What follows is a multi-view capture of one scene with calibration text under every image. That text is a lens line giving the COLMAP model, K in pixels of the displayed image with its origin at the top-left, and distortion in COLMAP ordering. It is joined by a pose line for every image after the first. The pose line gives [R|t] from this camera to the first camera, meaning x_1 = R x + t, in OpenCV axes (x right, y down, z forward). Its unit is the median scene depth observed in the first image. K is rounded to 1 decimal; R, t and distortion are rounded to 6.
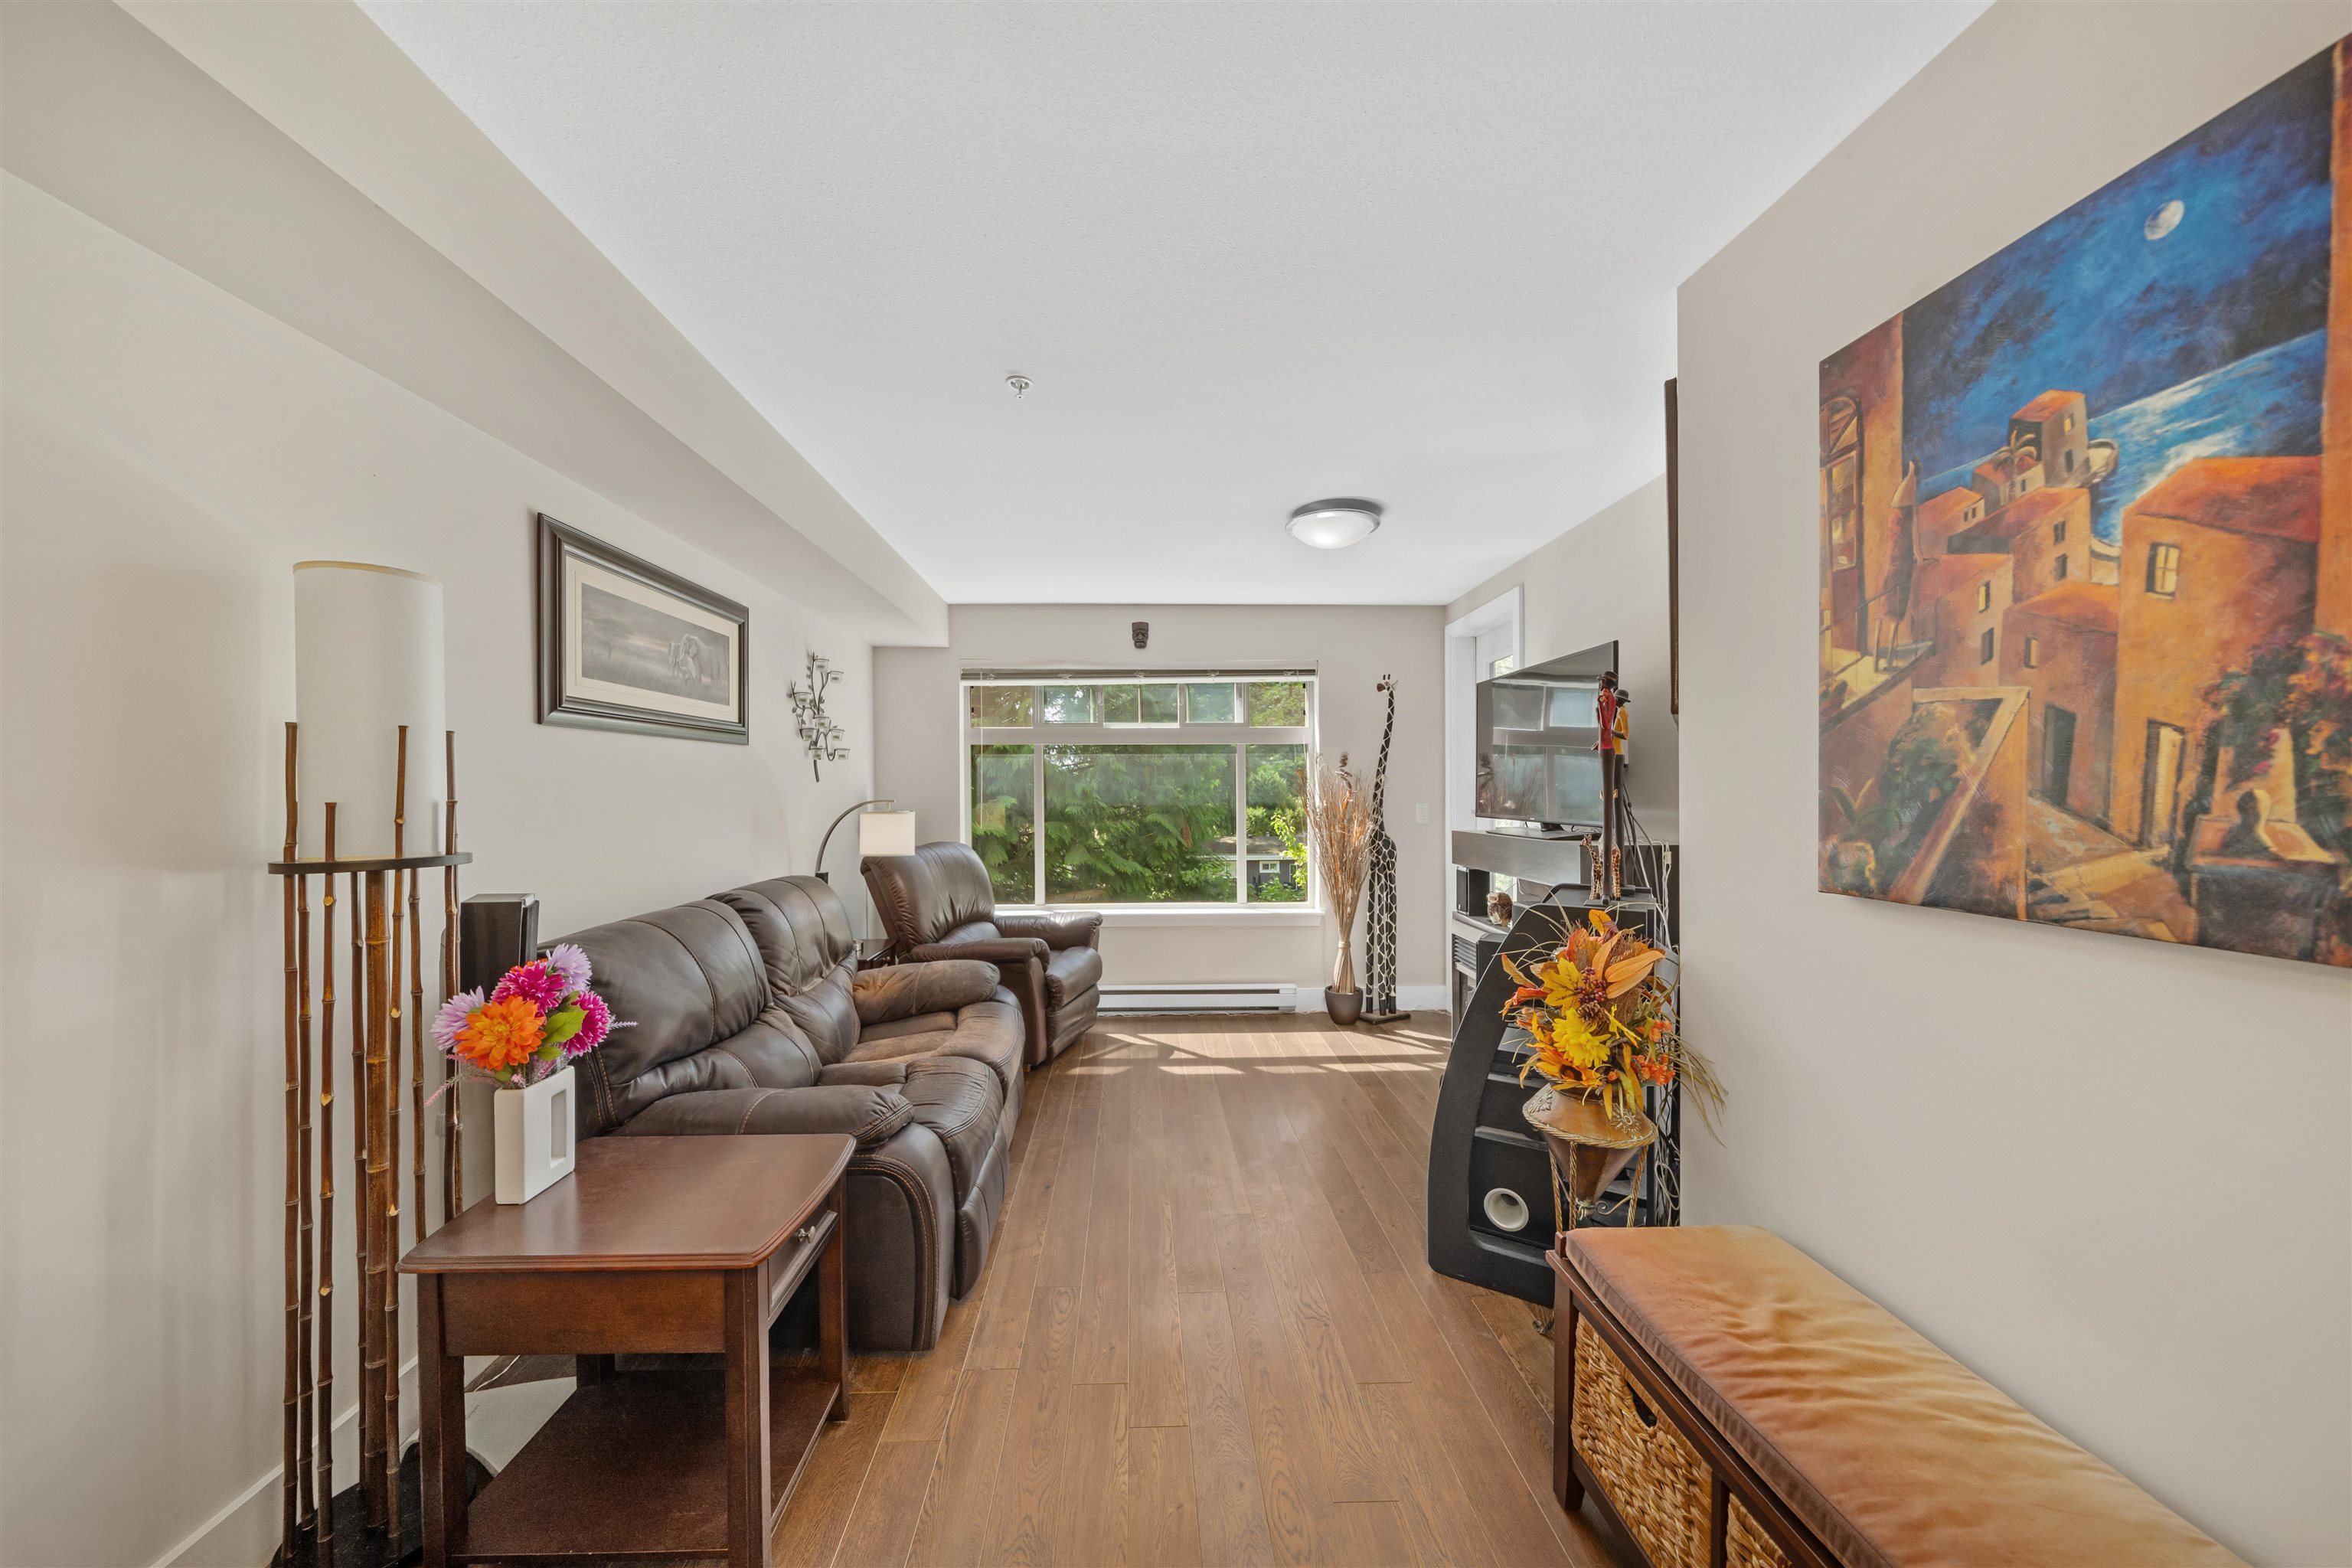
lens RADIAL K [[821.5, 0, 1162.9], [0, 821.5, 796.6], [0, 0, 1]] dist [0.002063, -0.001360]
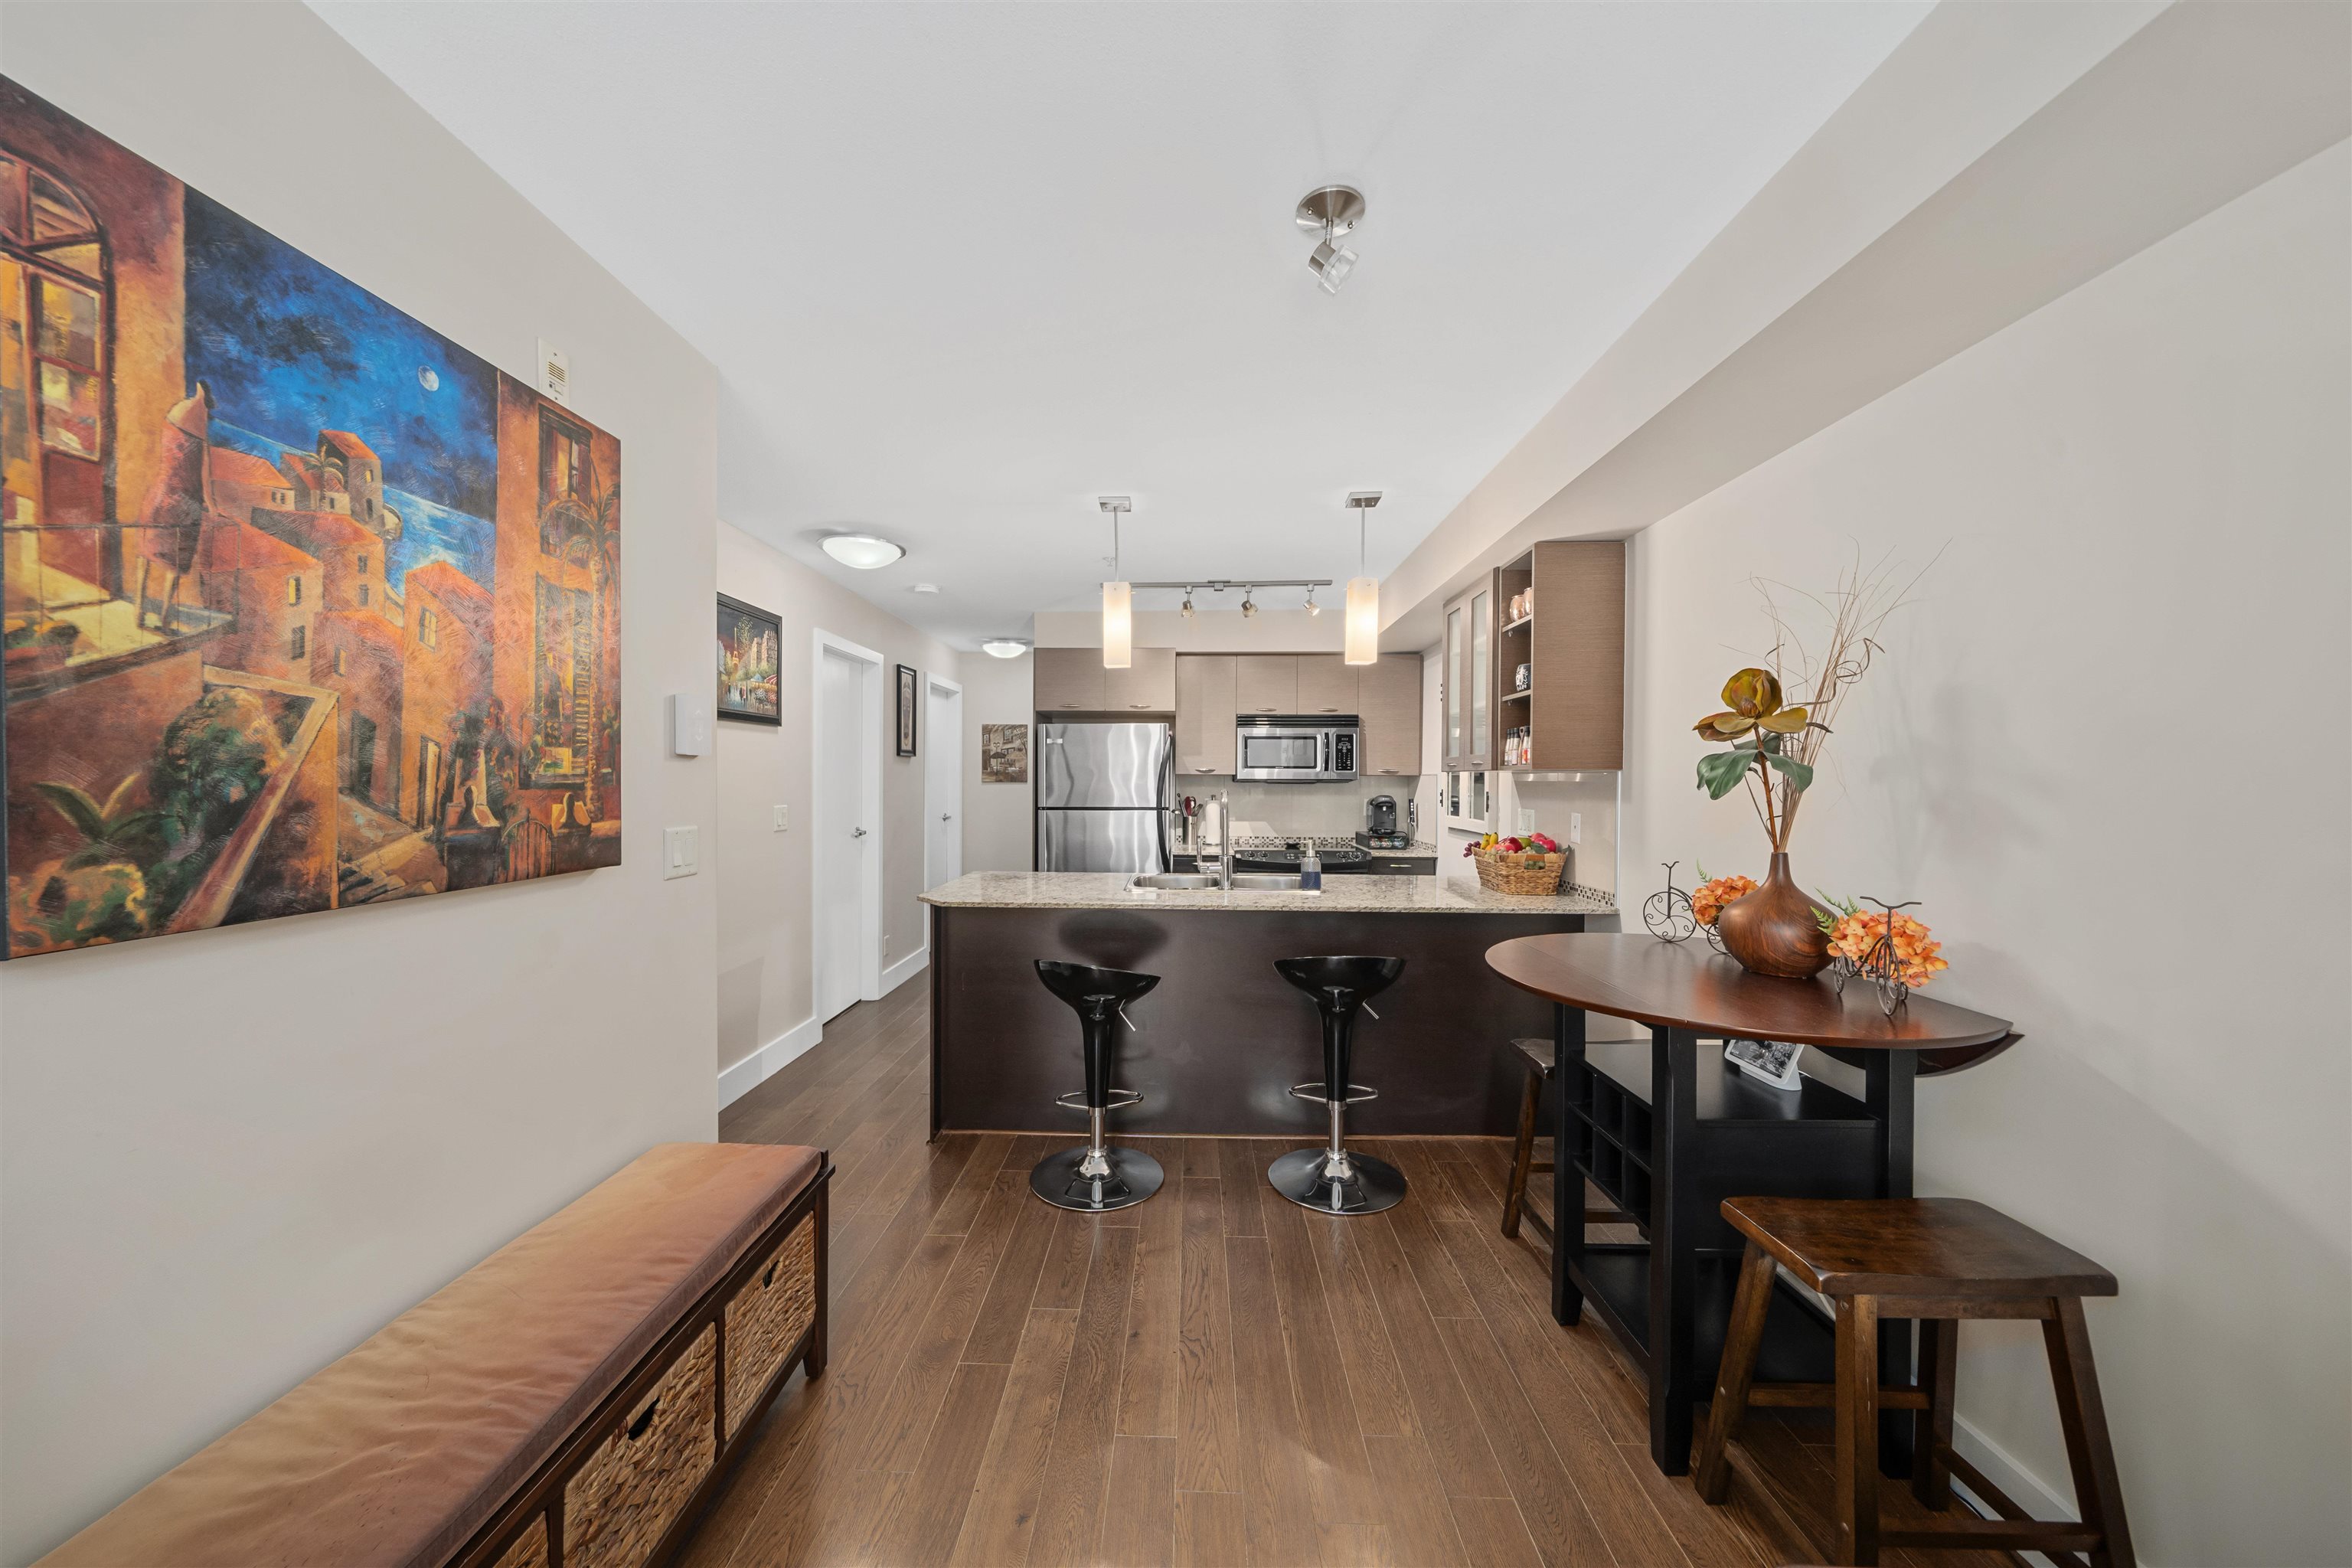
lens RADIAL K [[821.5, 0, 1153.2], [0, 821.5, 787.8], [0, 0, 1]] dist [0.002063, -0.001360]
pose [[-0.996851, -0.001466, 0.079286, -0.036409], [0.000002, 0.999829, 0.018514, -0.009361], [-0.079300, 0.018455, -0.996680, 0.680033]]
